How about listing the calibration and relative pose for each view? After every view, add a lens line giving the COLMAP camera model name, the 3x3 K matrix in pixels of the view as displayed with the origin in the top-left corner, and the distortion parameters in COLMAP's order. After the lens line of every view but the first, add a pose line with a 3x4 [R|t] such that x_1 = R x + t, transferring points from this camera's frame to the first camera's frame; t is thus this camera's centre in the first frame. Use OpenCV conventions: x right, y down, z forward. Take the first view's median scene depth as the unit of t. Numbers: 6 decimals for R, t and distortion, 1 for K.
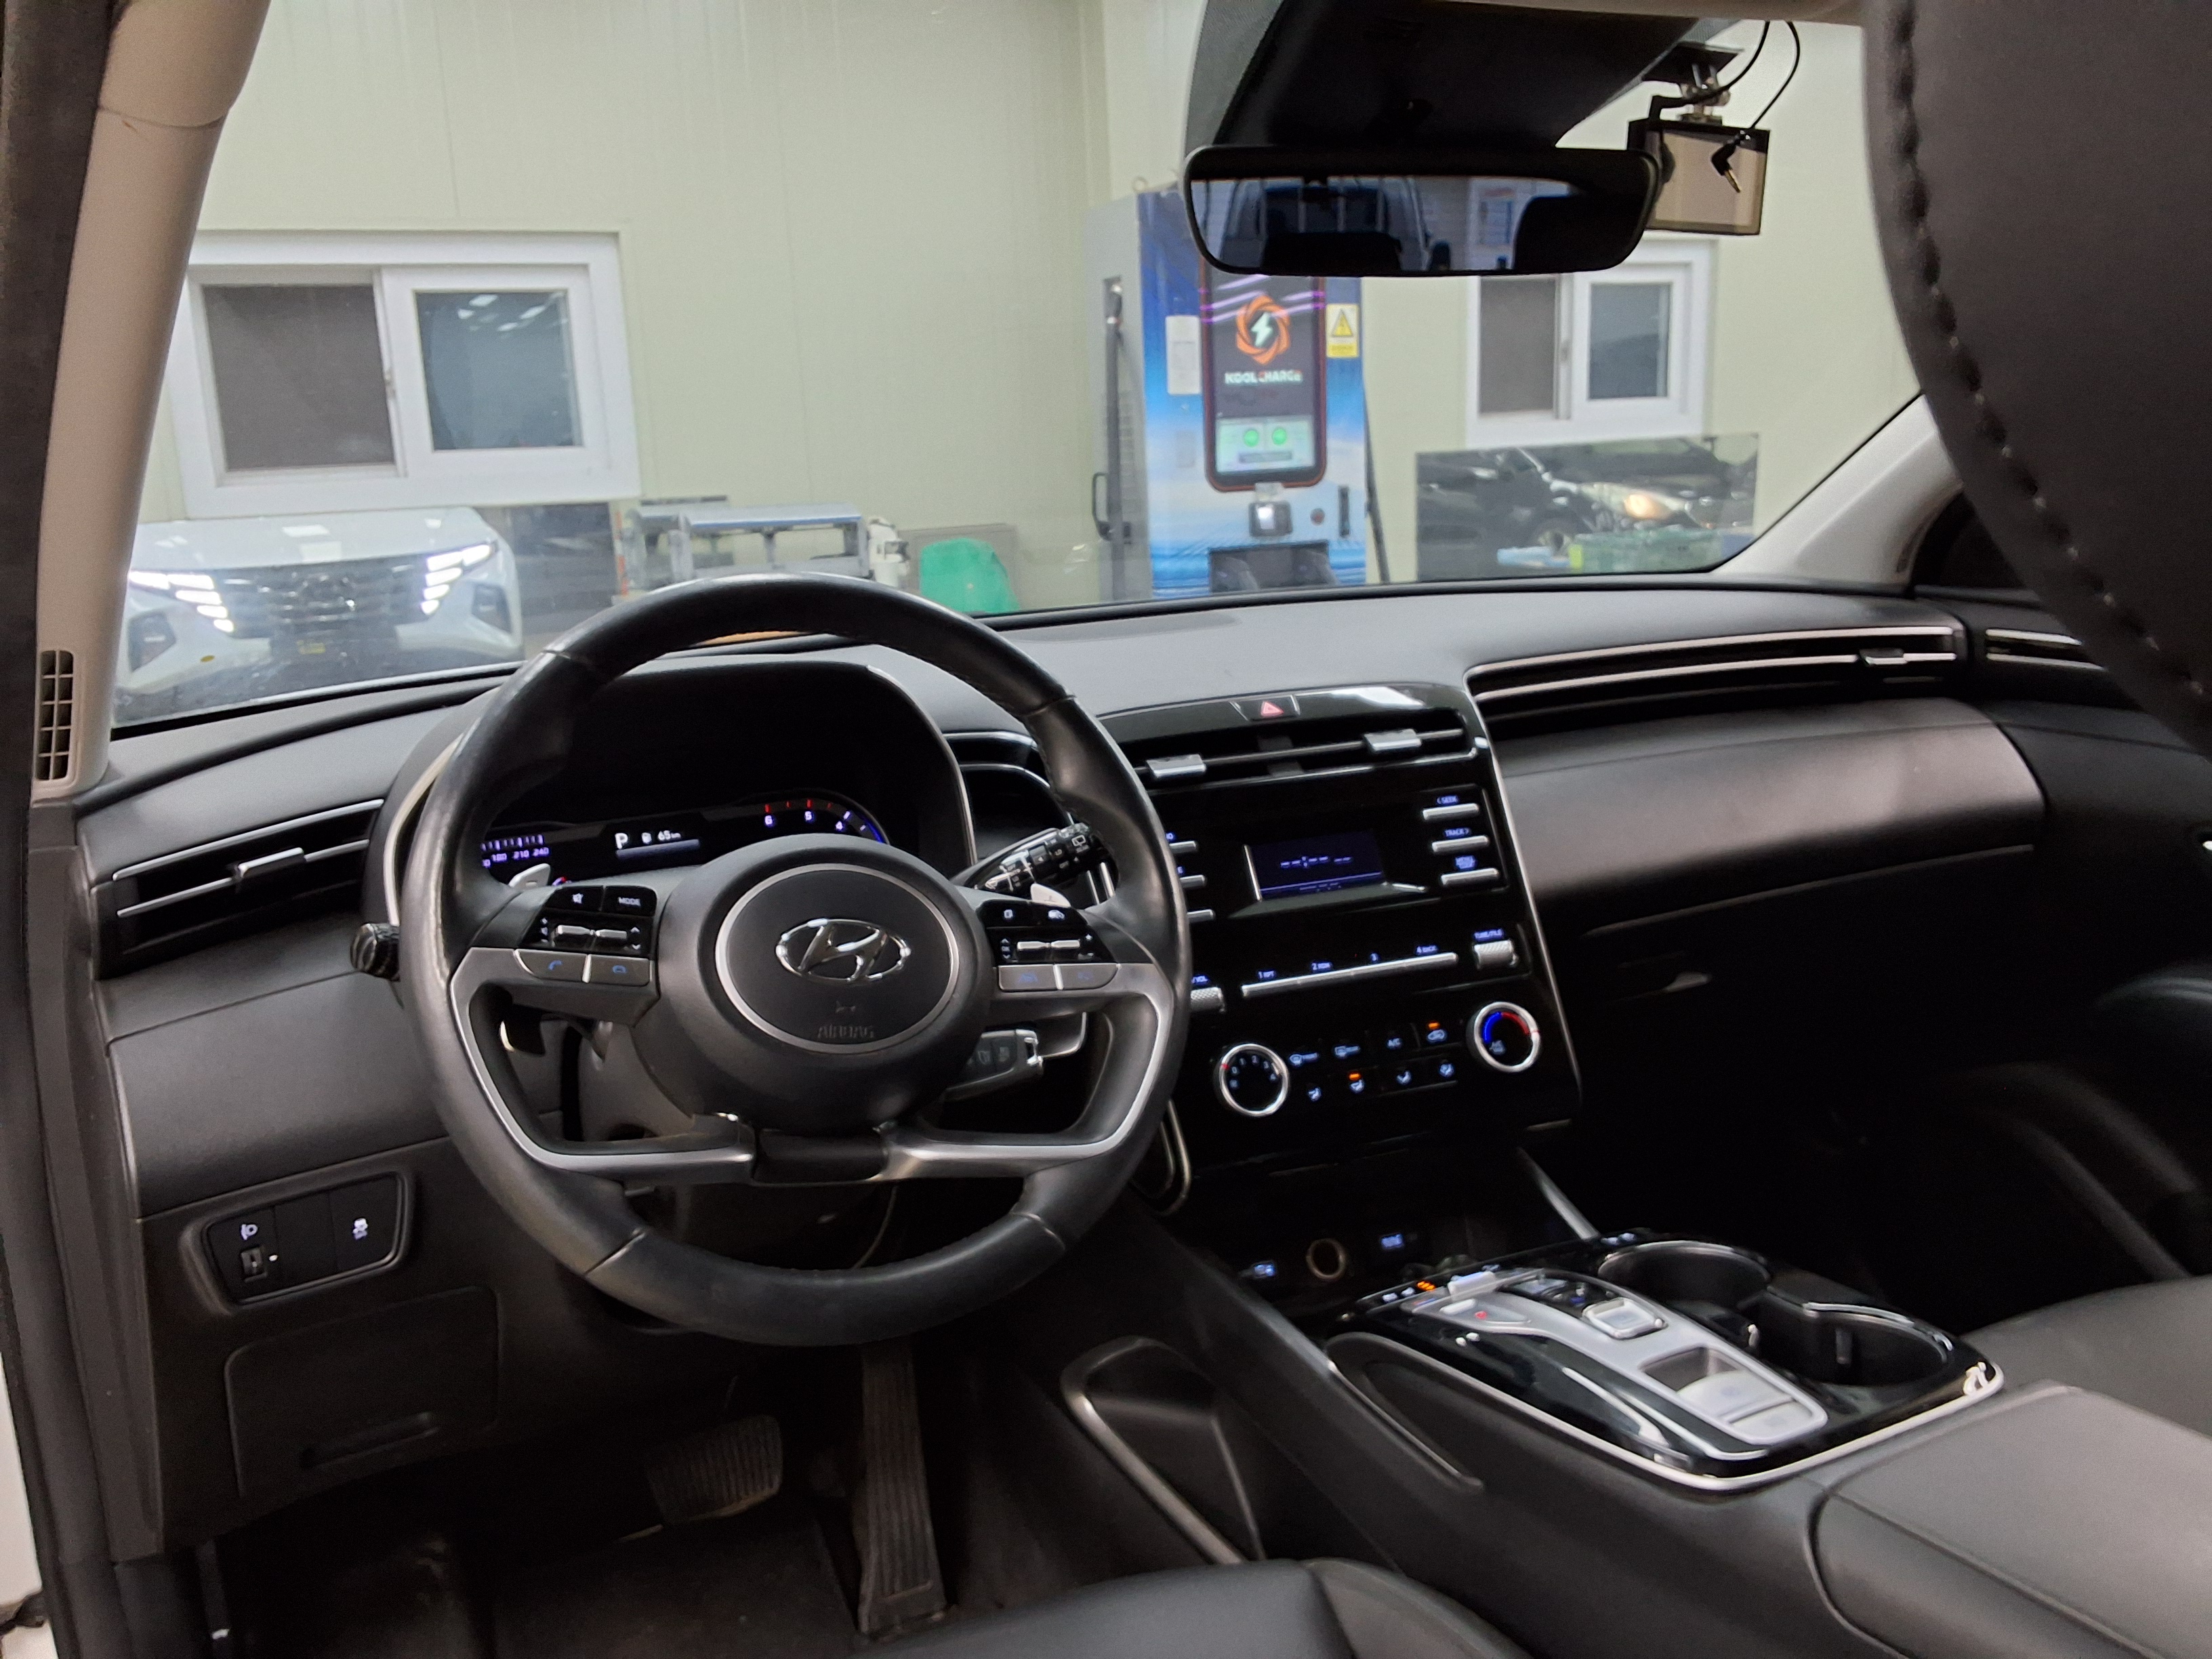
lens RADIAL K [[1783.2, 0, 1106.0], [0, 1783.2, 829.5], [0, 0, 1]] dist [0.083369, 0.002359]
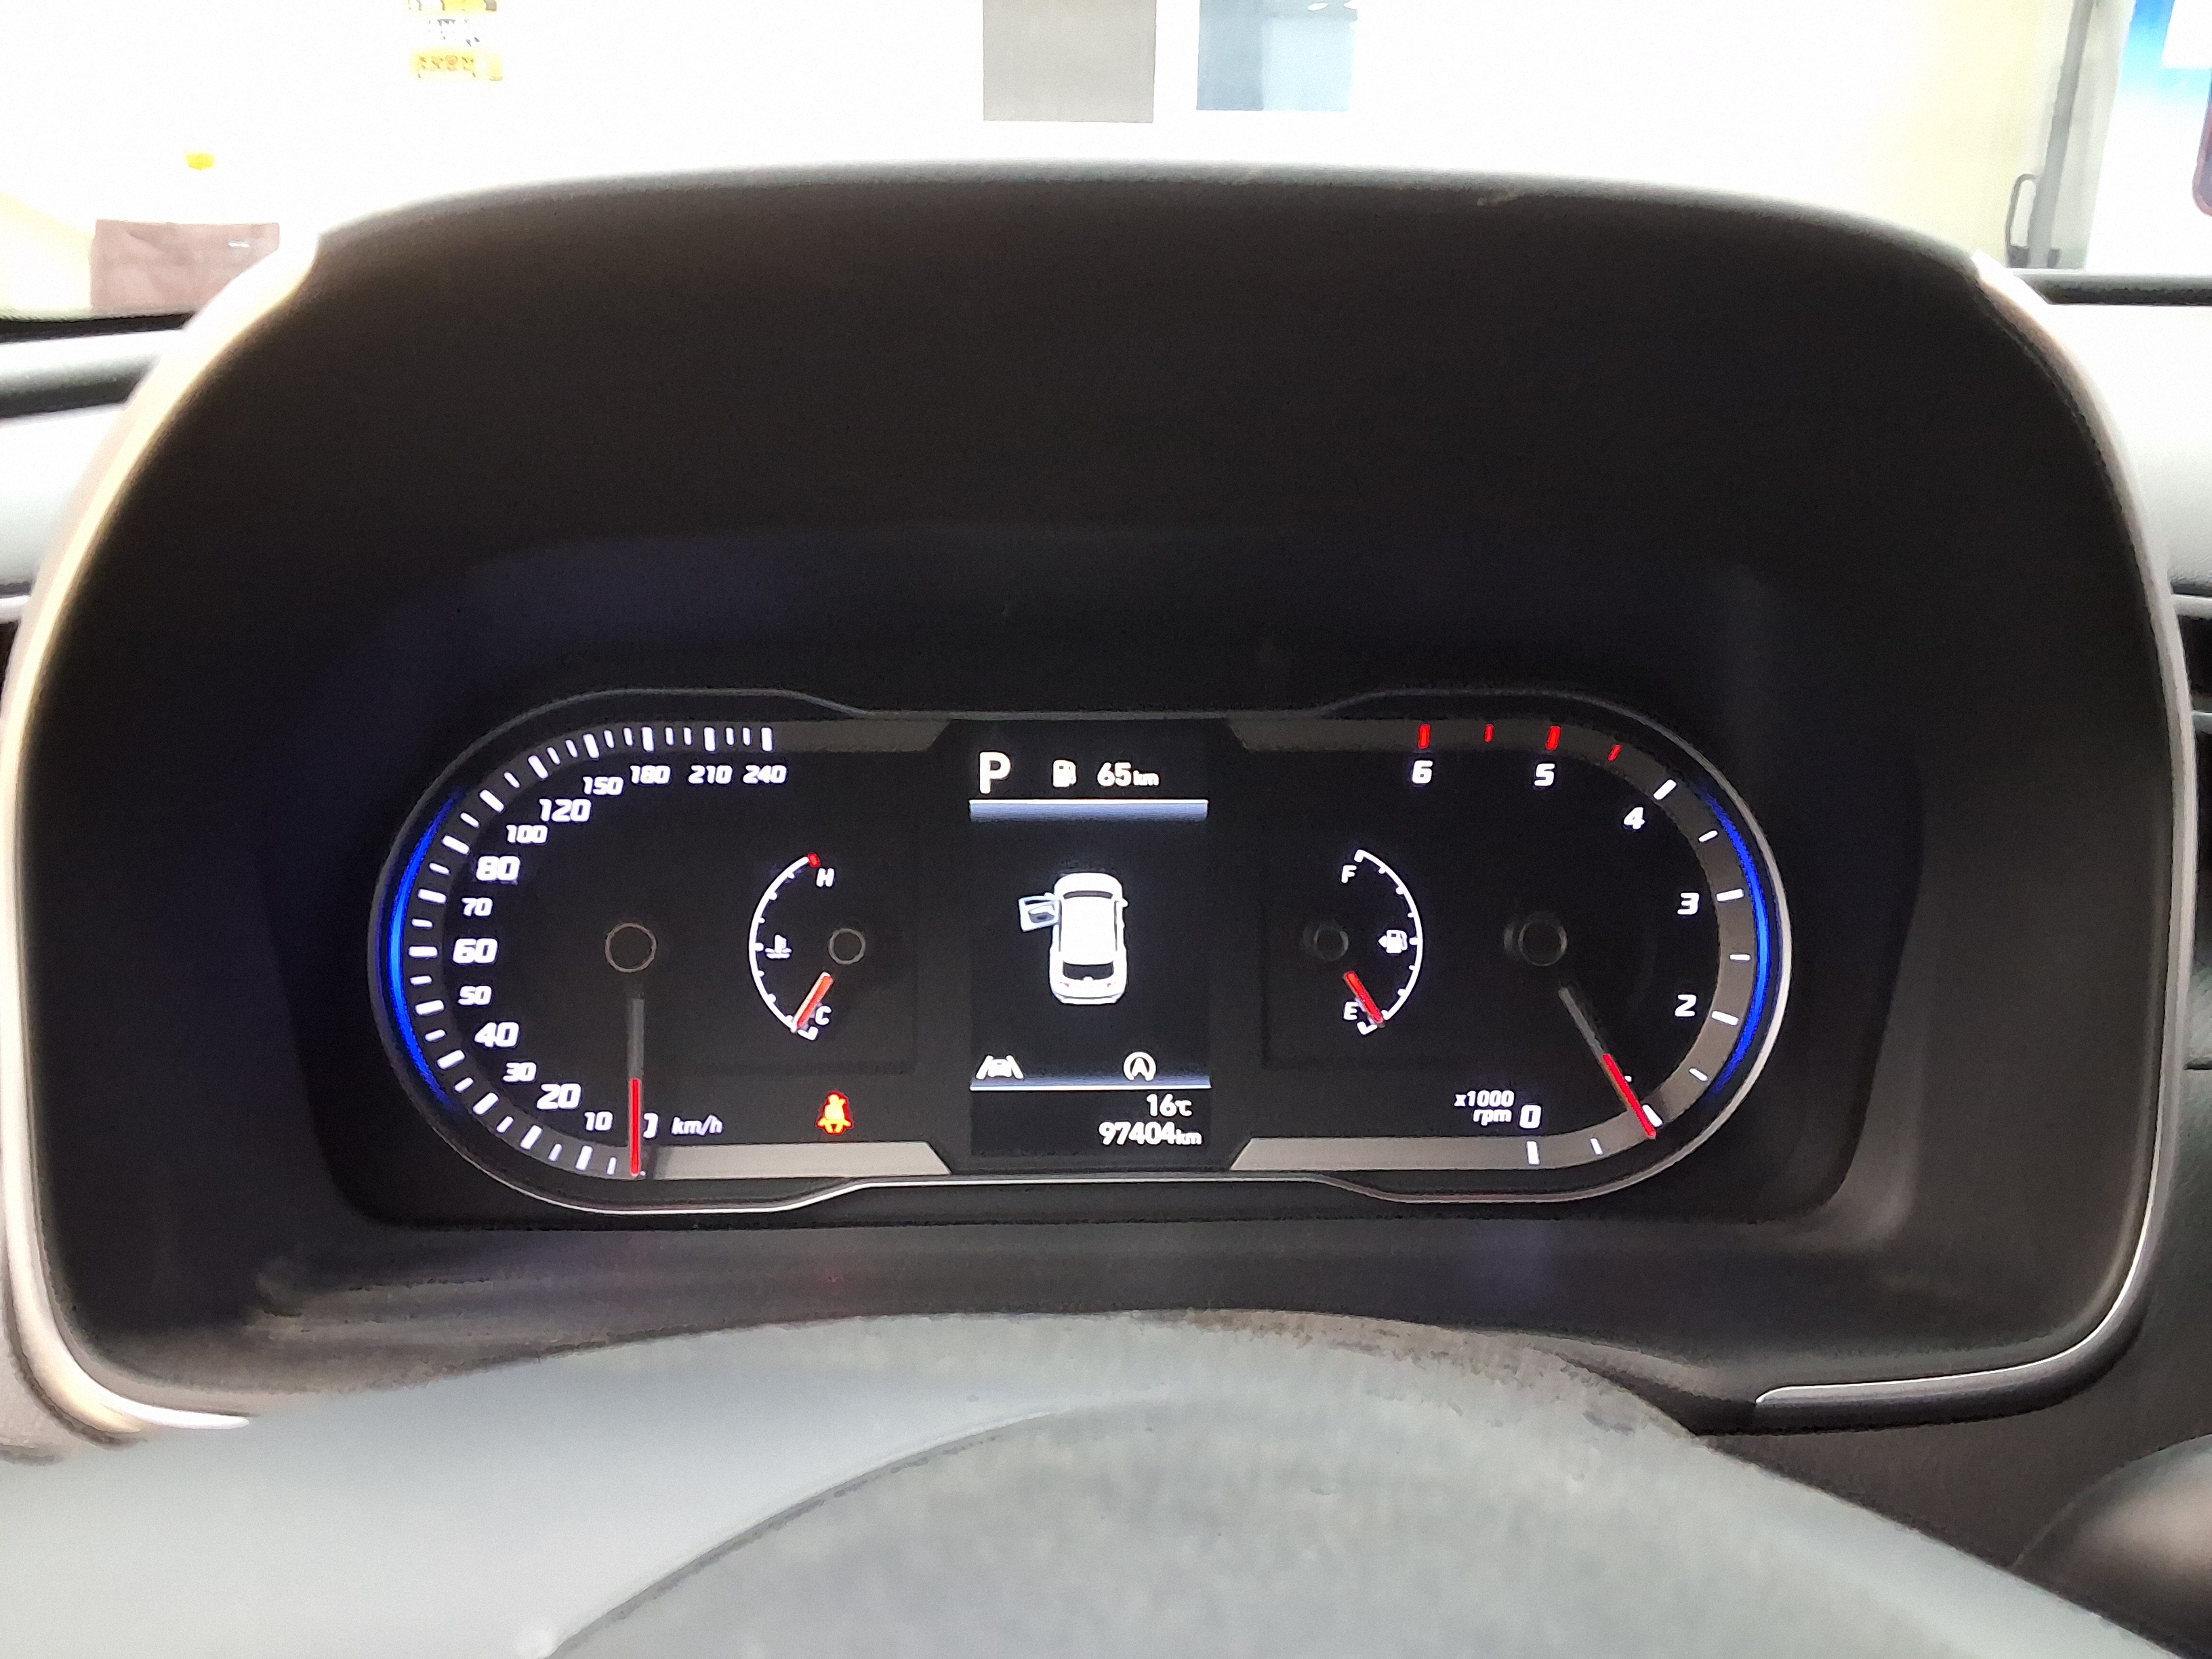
lens RADIAL K [[1783.2, 0, 1106.0], [0, 1783.2, 829.5], [0, 0, 1]] dist [0.083369, 0.002359]
pose [[0.913476, 0.187267, -0.361239, -0.123479], [-0.136717, 0.977441, 0.160988, -0.040723], [0.383237, -0.097671, 0.918471, 0.686826]]
